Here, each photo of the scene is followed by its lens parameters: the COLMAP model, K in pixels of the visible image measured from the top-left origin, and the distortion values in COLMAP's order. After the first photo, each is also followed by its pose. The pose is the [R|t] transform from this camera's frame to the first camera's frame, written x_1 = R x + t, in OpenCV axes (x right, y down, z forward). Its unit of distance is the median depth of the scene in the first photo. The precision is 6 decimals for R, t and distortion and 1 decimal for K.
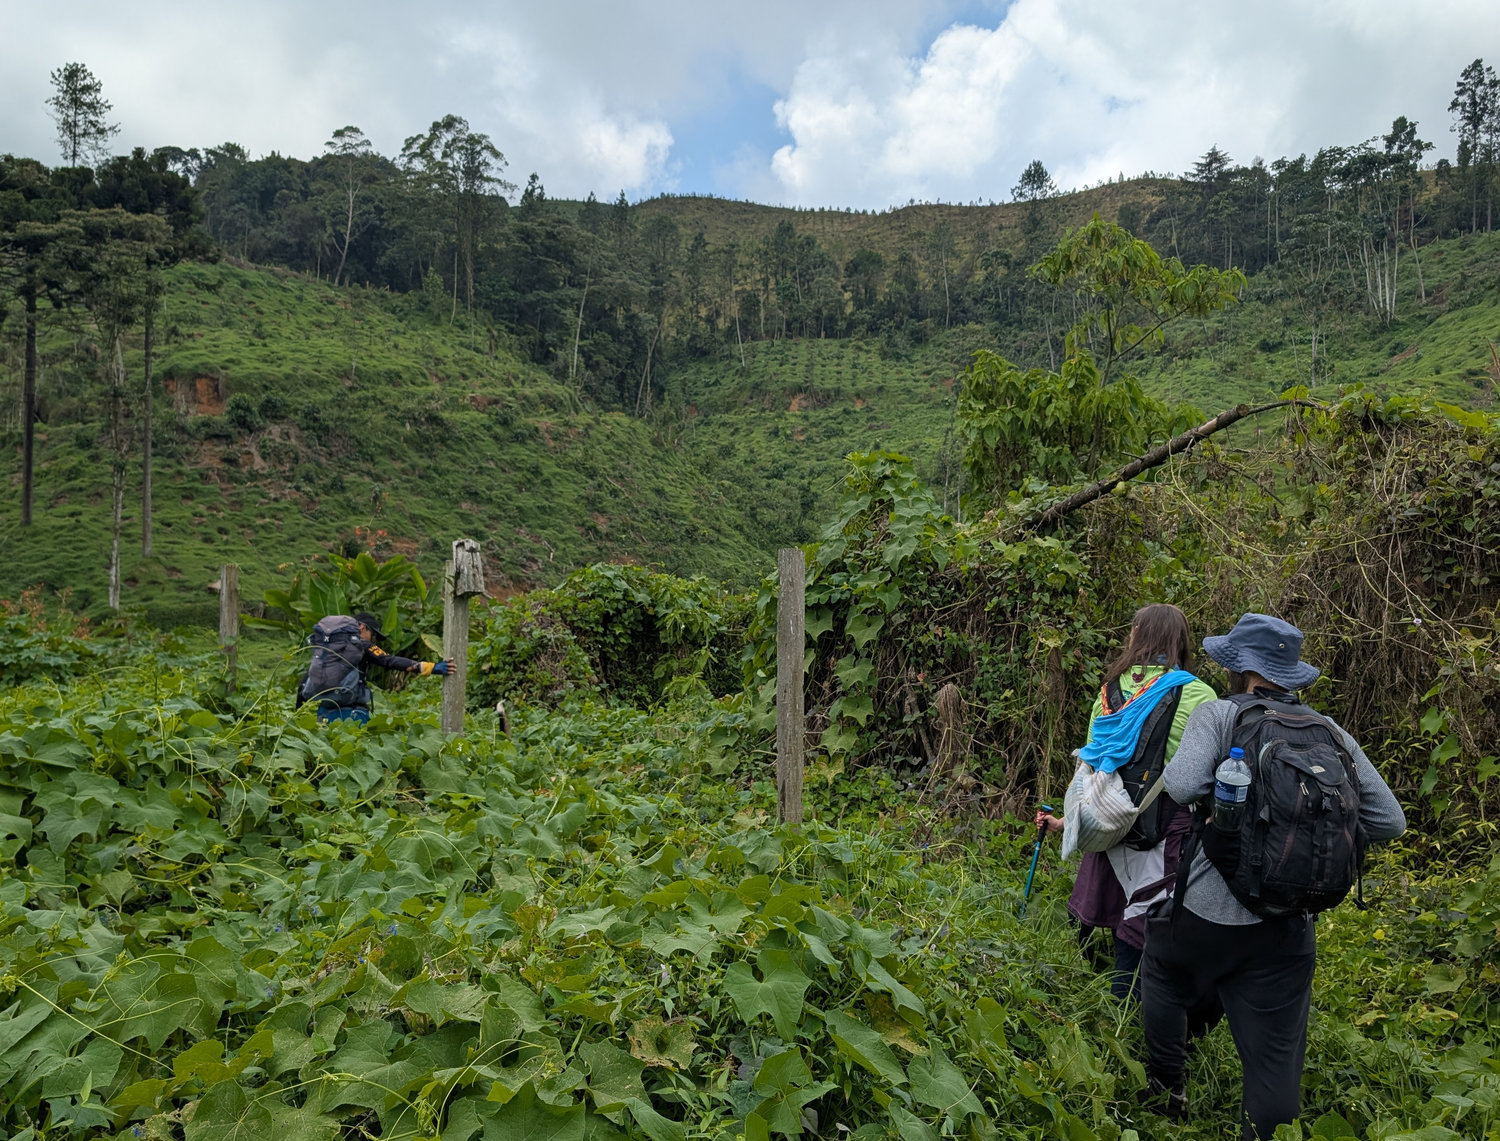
lens RADIAL K [[1120.7, 0, 741.9], [0, 1120.7, 583.7], [0, 0, 1]] dist [0.033143, -0.046323]
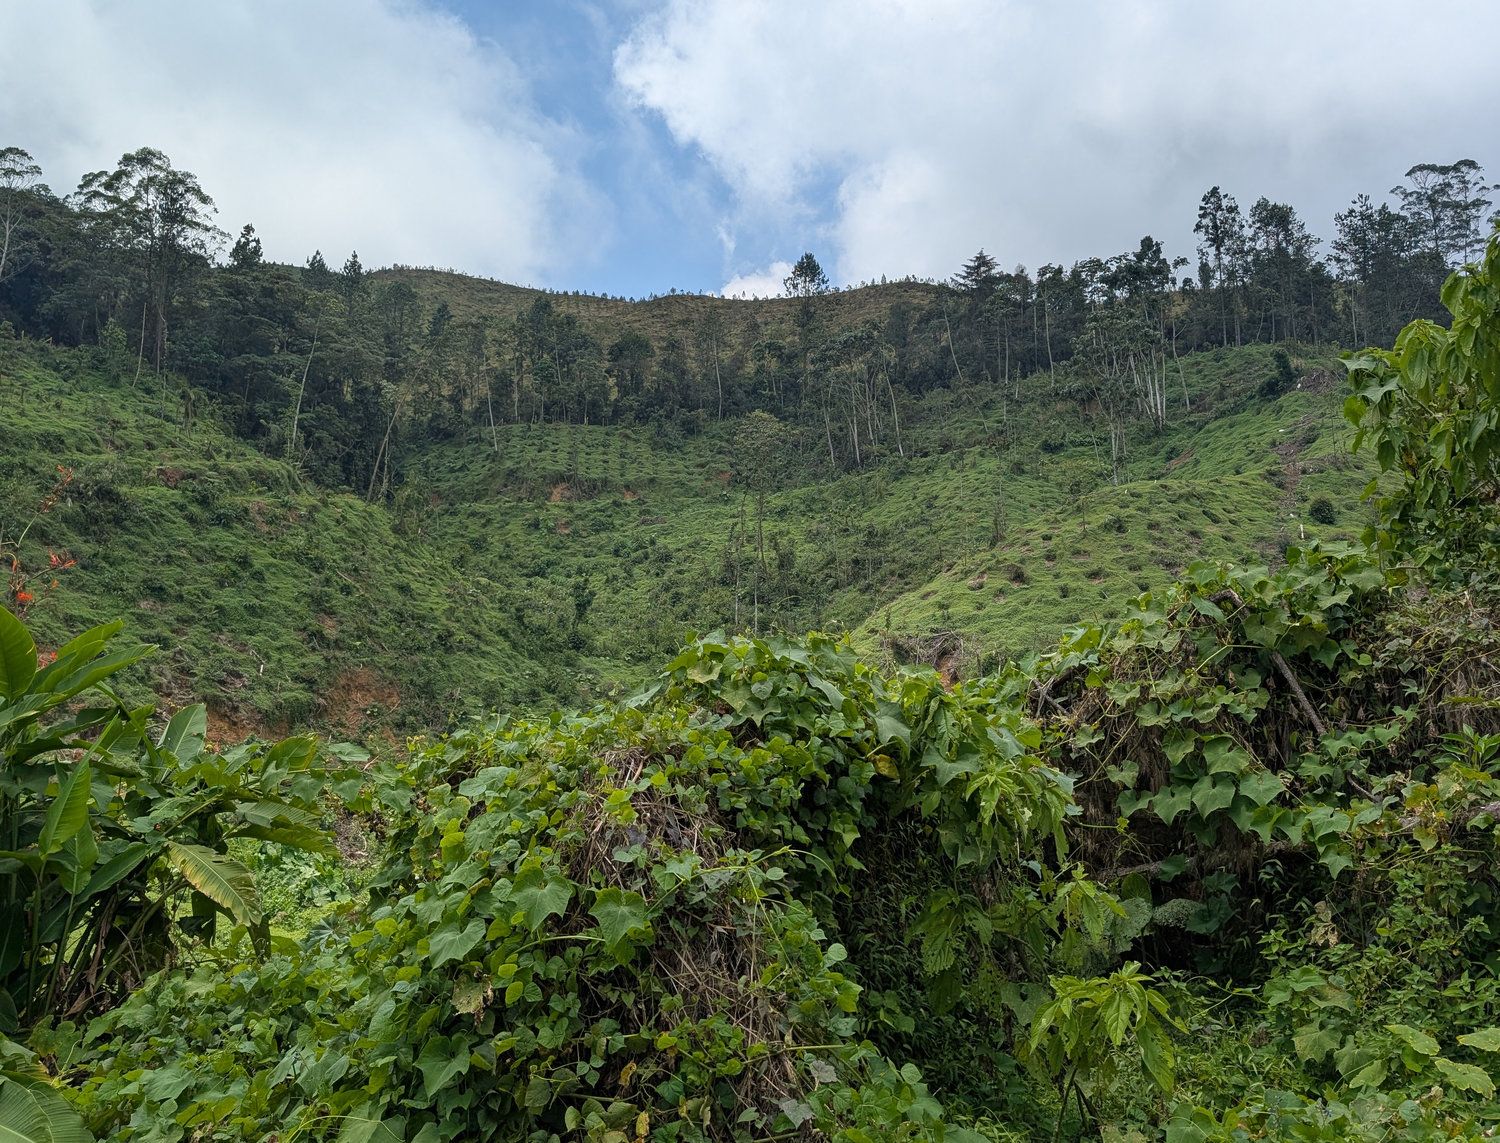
lens RADIAL K [[1120.7, 0, 706.3], [0, 1120.7, 537.5], [0, 0, 1]] dist [0.033143, -0.046323]
pose [[0.972004, 0.019079, 0.234187, -0.045796], [0.014781, 0.989759, -0.141983, 0.000425], [-0.234497, 0.141469, 0.961768, 0.136016]]
